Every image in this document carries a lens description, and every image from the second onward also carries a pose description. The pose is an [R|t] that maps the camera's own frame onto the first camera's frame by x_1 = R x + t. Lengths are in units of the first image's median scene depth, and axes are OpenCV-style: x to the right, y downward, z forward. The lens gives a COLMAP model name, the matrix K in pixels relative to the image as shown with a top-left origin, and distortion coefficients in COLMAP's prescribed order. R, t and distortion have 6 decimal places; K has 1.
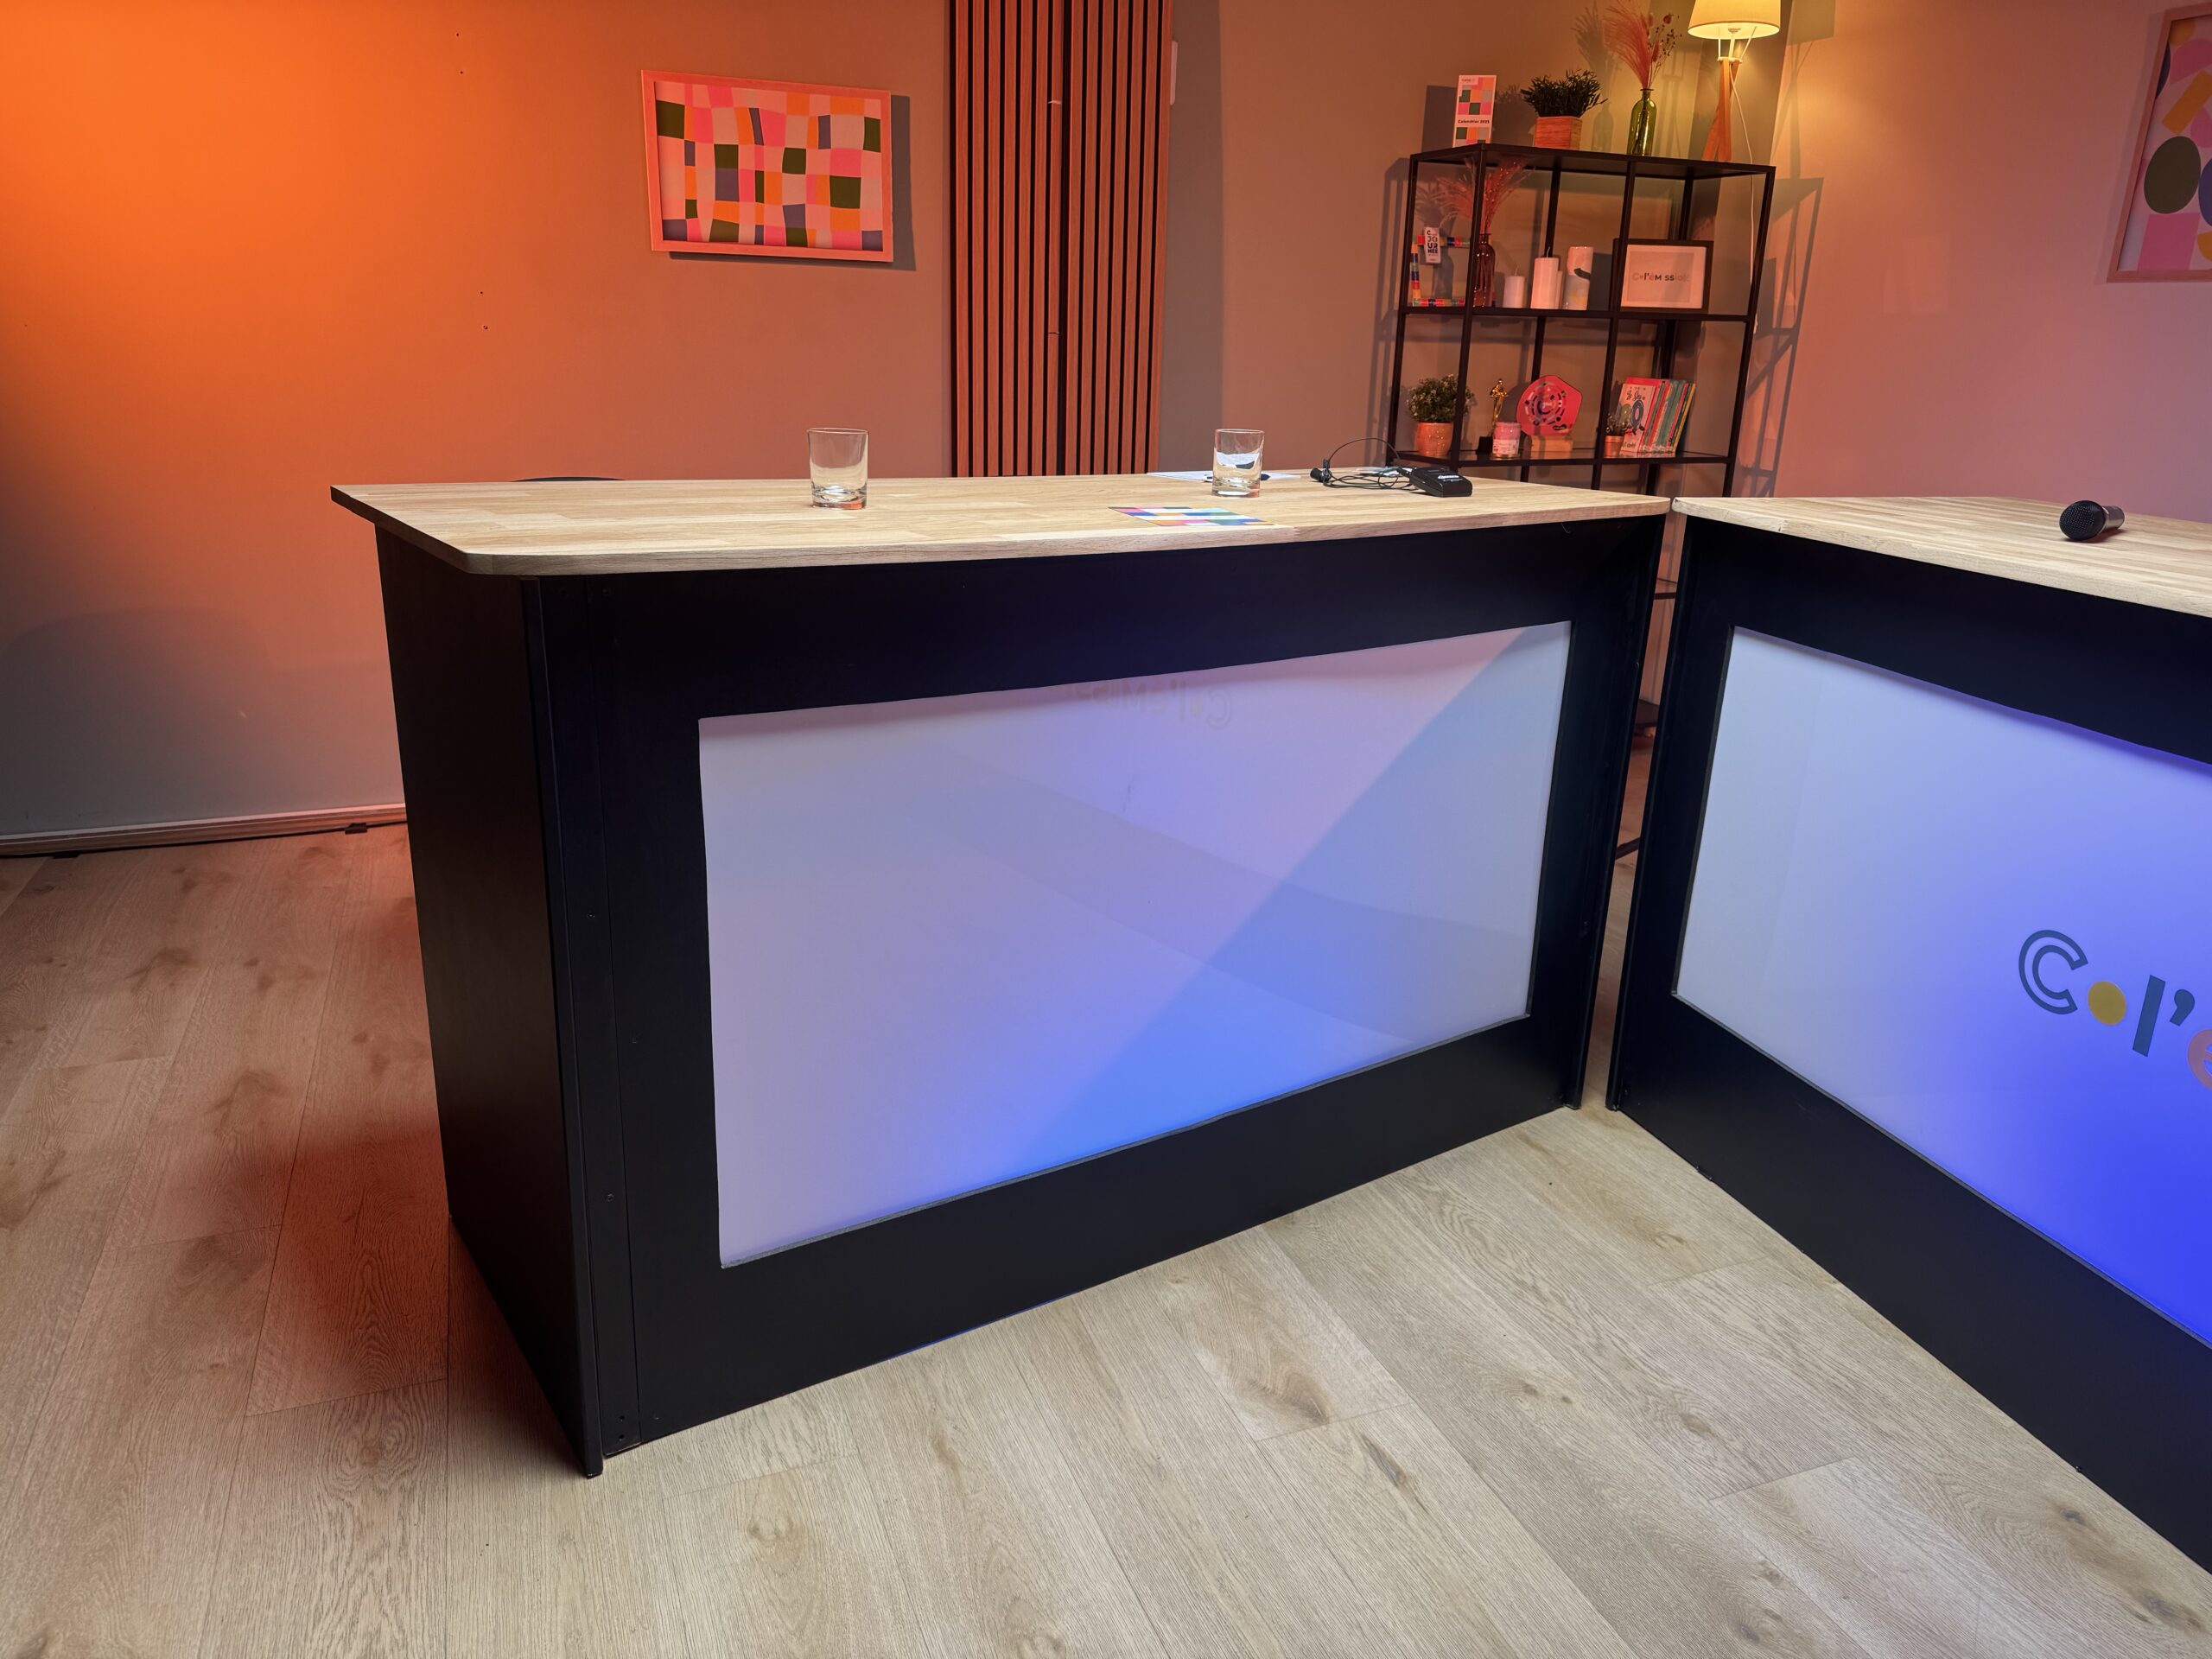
lens RADIAL K [[1546.9, 0, 1106.0], [0, 1546.9, 829.5], [0, 0, 1]] dist [0.048421, -0.069819]
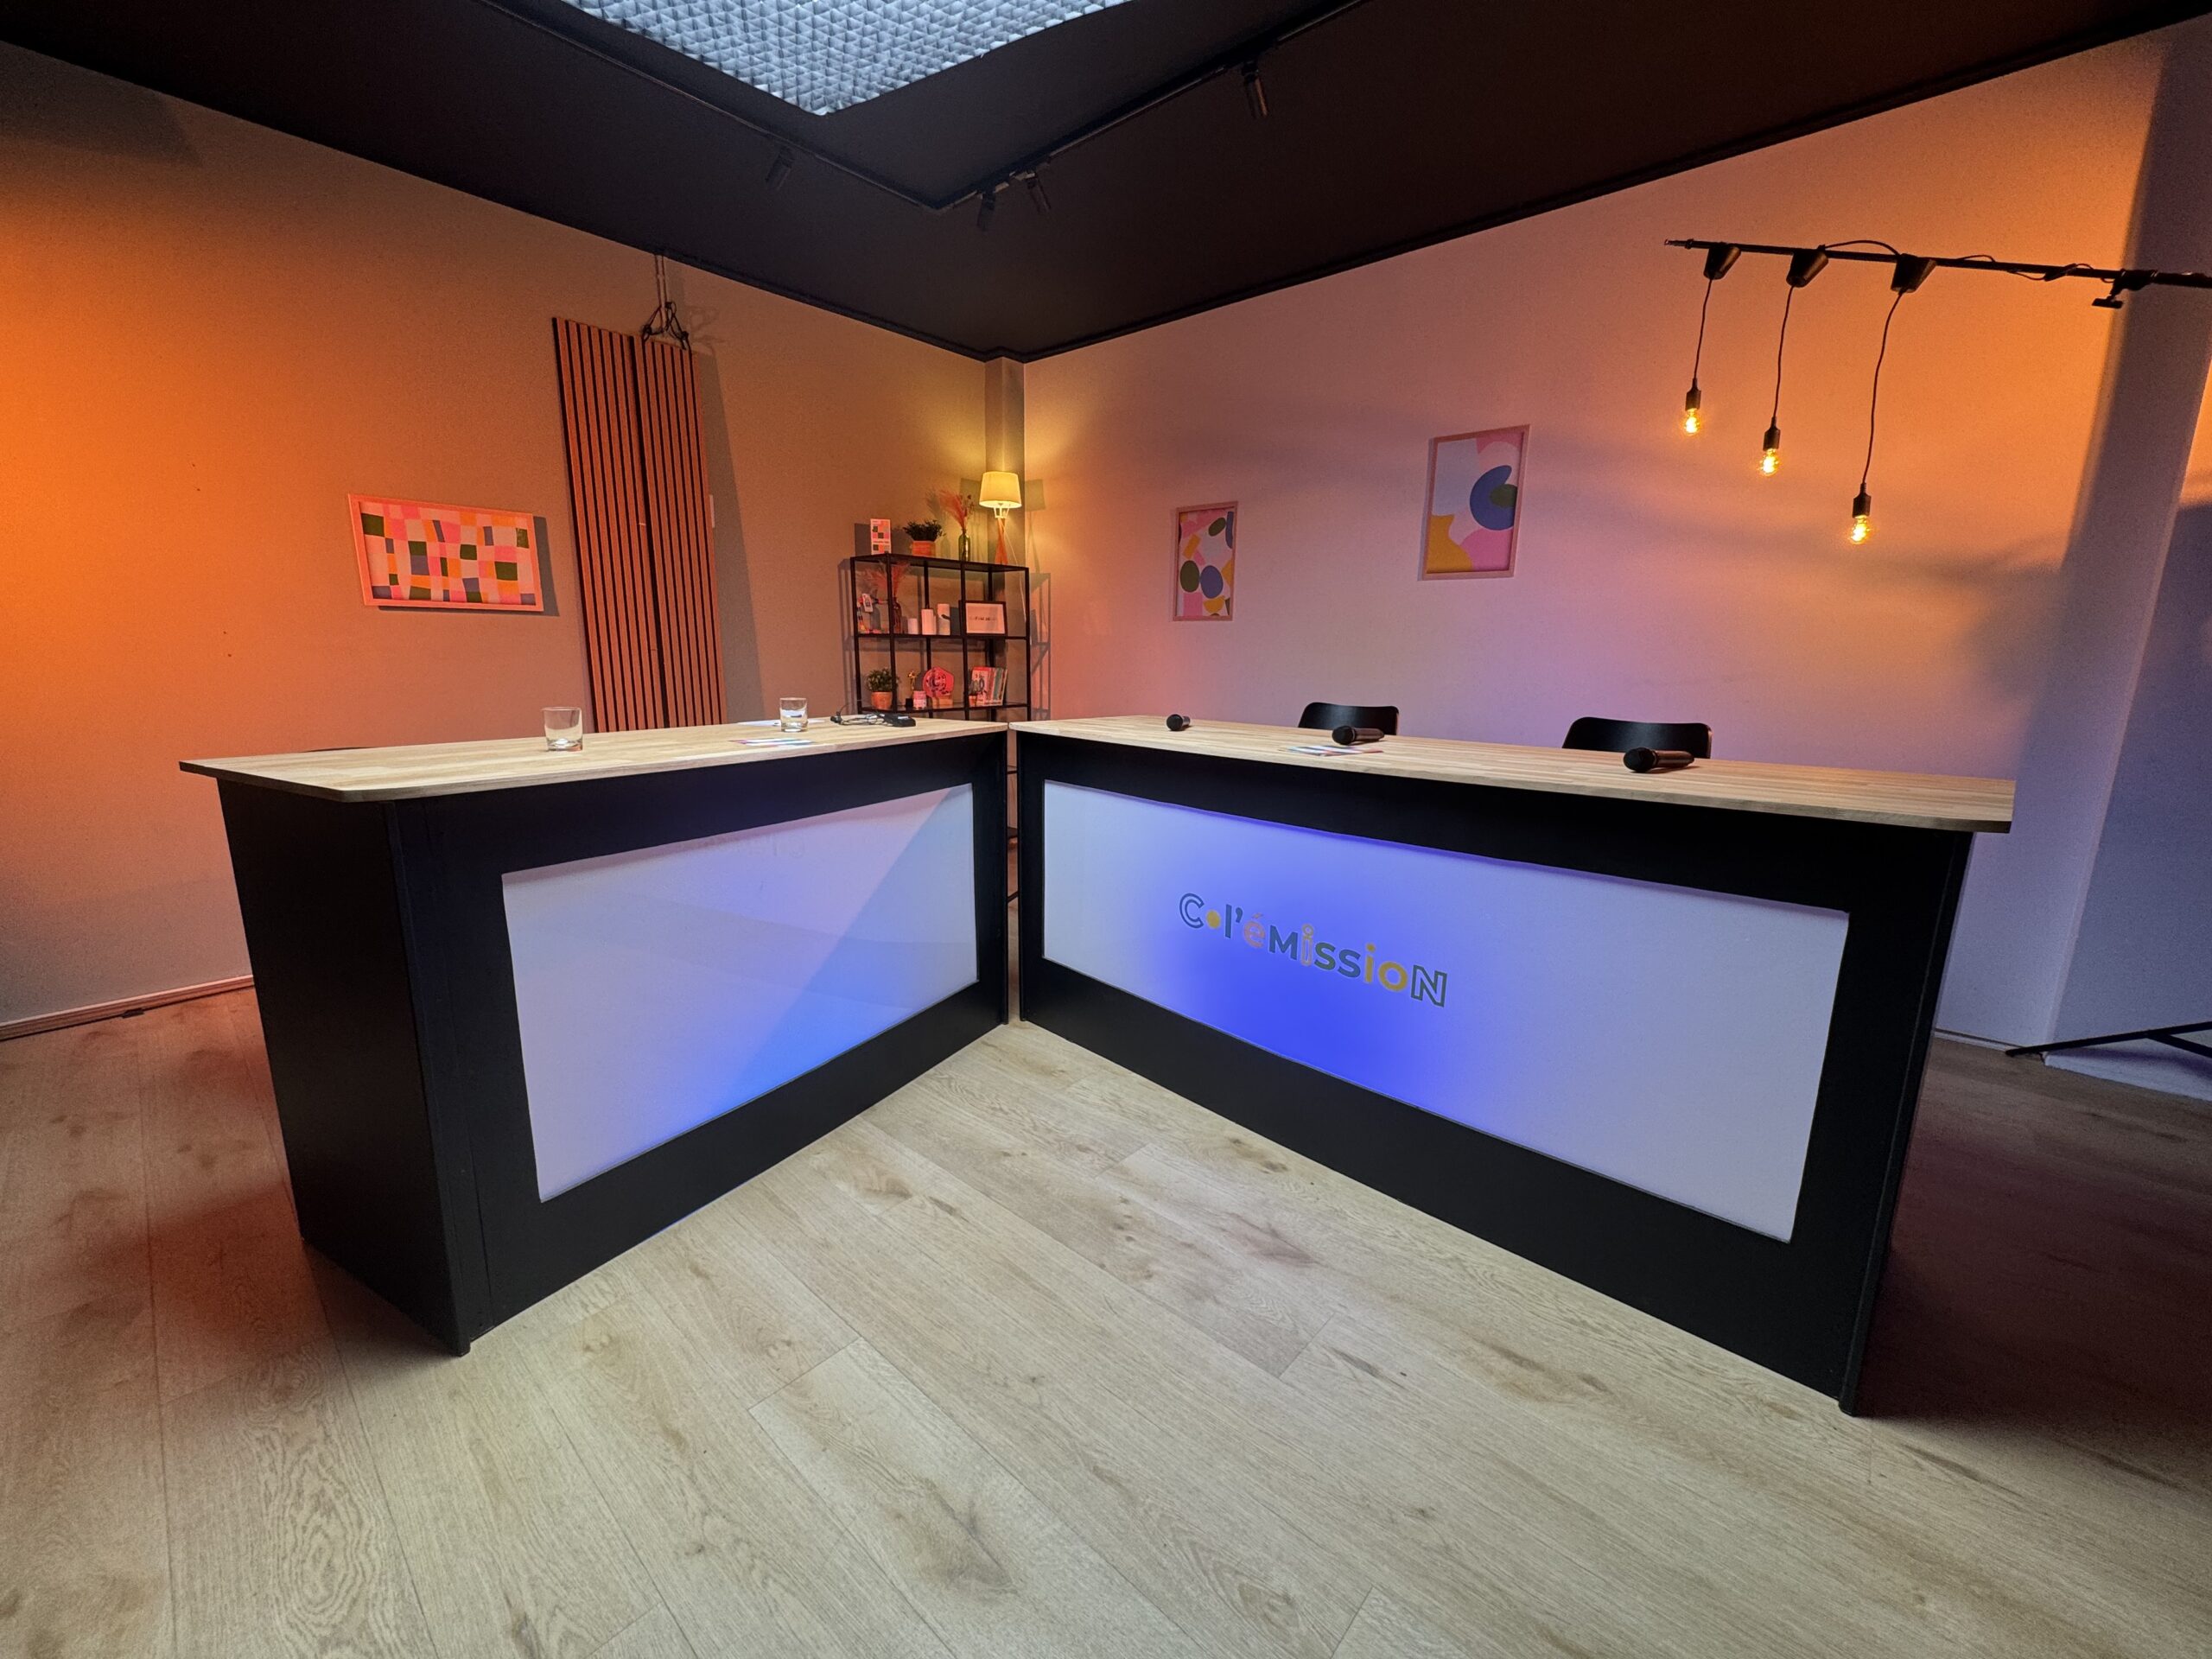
lens RADIAL K [[890.6, 0, 1106.0], [0, 890.6, 829.5], [0, 0, 1]] dist [-0.015837, 0.005284]
pose [[0.893977, -0.104631, 0.435726, -0.057451], [0.149063, 0.986420, -0.068963, 0.032283], [-0.422593, 0.126602, 0.897434, -0.117142]]
